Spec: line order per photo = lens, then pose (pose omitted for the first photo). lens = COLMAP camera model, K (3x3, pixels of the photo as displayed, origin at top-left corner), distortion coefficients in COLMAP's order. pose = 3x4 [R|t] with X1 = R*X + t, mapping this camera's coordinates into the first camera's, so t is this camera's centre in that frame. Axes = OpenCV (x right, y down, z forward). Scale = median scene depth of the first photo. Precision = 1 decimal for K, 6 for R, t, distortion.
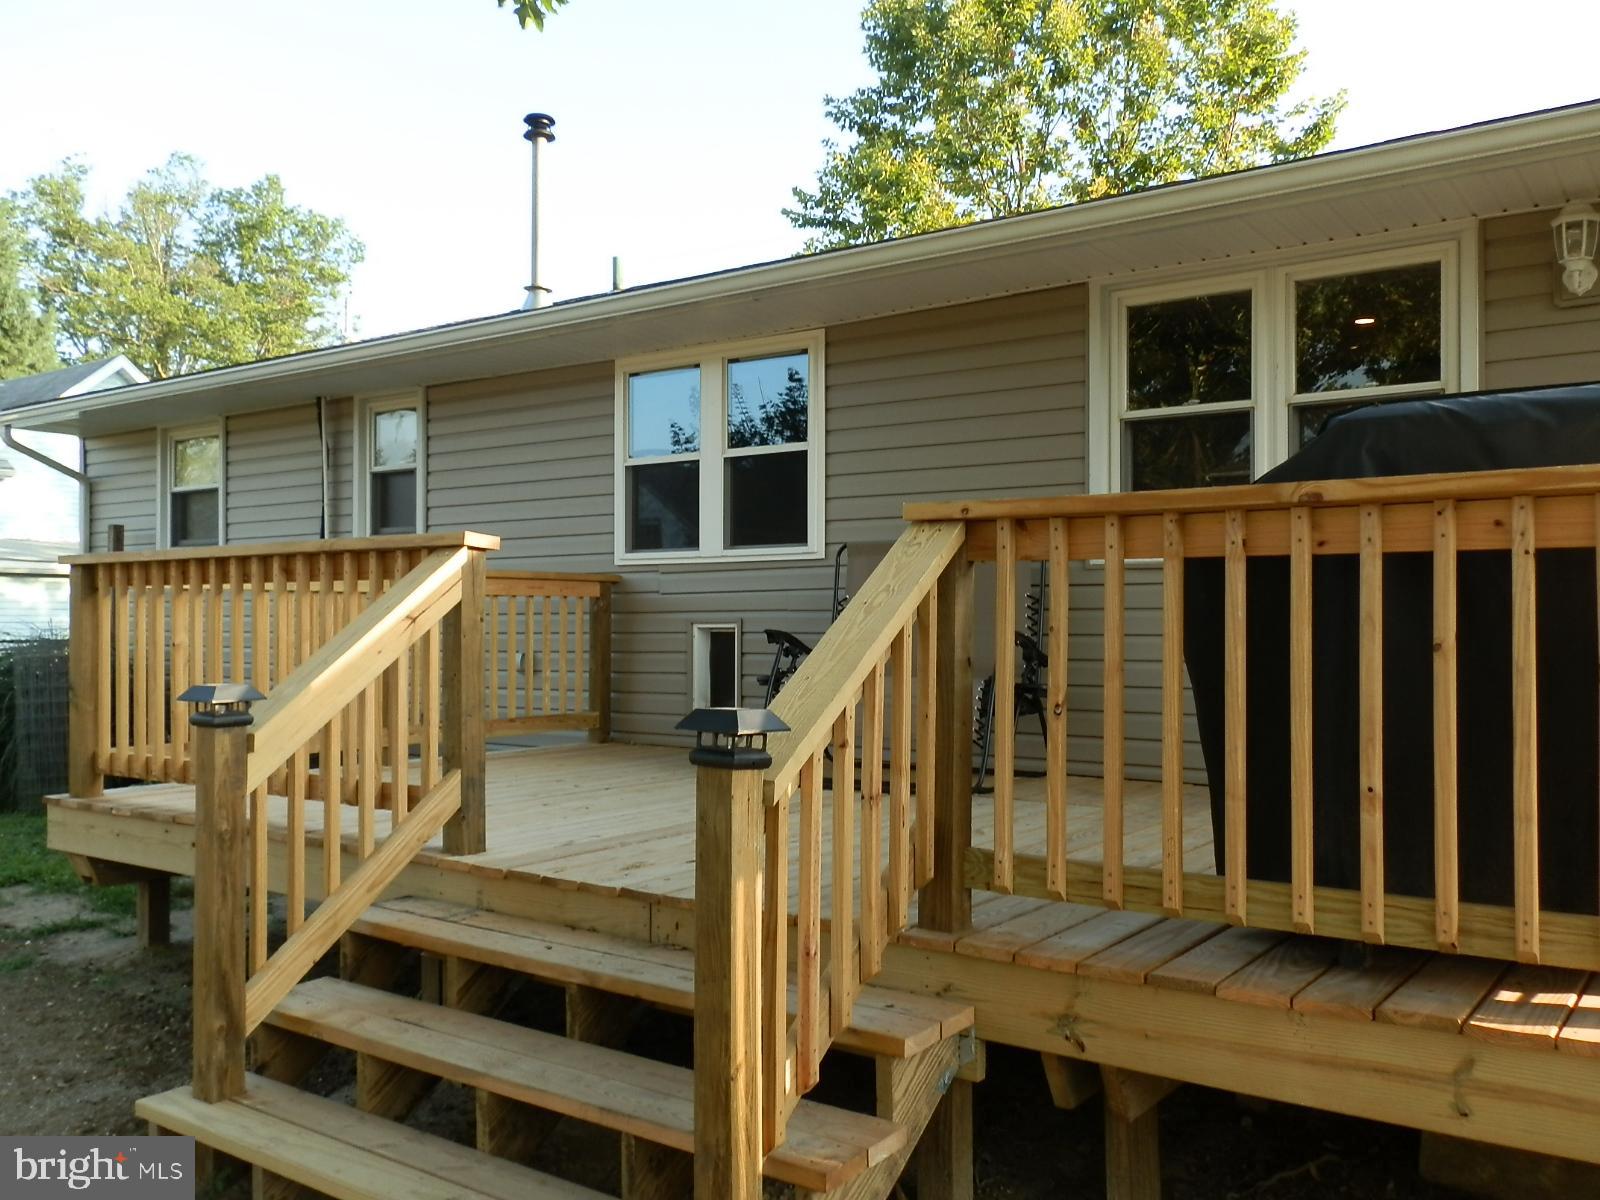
lens RADIAL K [[1346.1, 0, 808.2], [0, 1346.1, 600.2], [0, 0, 1]] dist [0.020843, -0.002321]
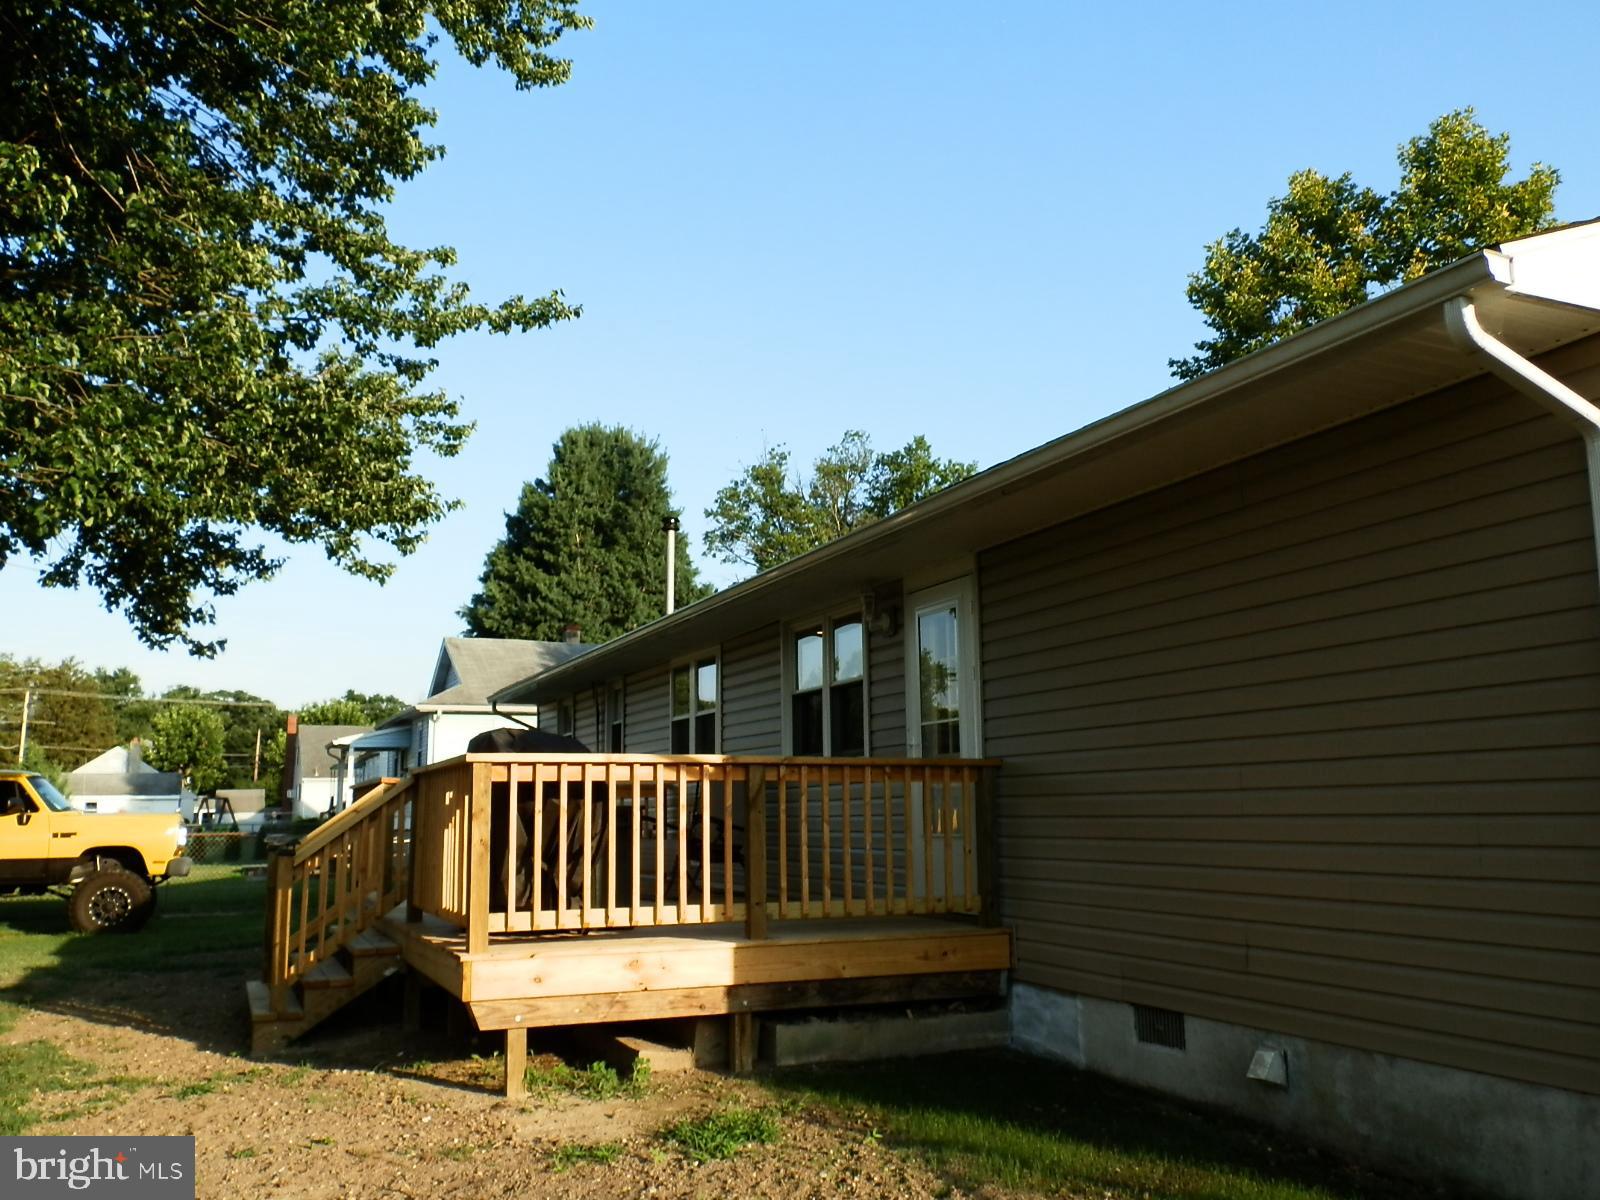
lens RADIAL K [[1356.5, 0, 803.6], [0, 1356.5, 603.7], [0, 0, 1]] dist [0.010425, 0.001186]
pose [[0.860876, -0.087588, -0.501219, 0.495604], [0.015693, 0.989174, -0.145903, 0.003623], [0.508572, 0.117739, 0.852931, -0.222742]]
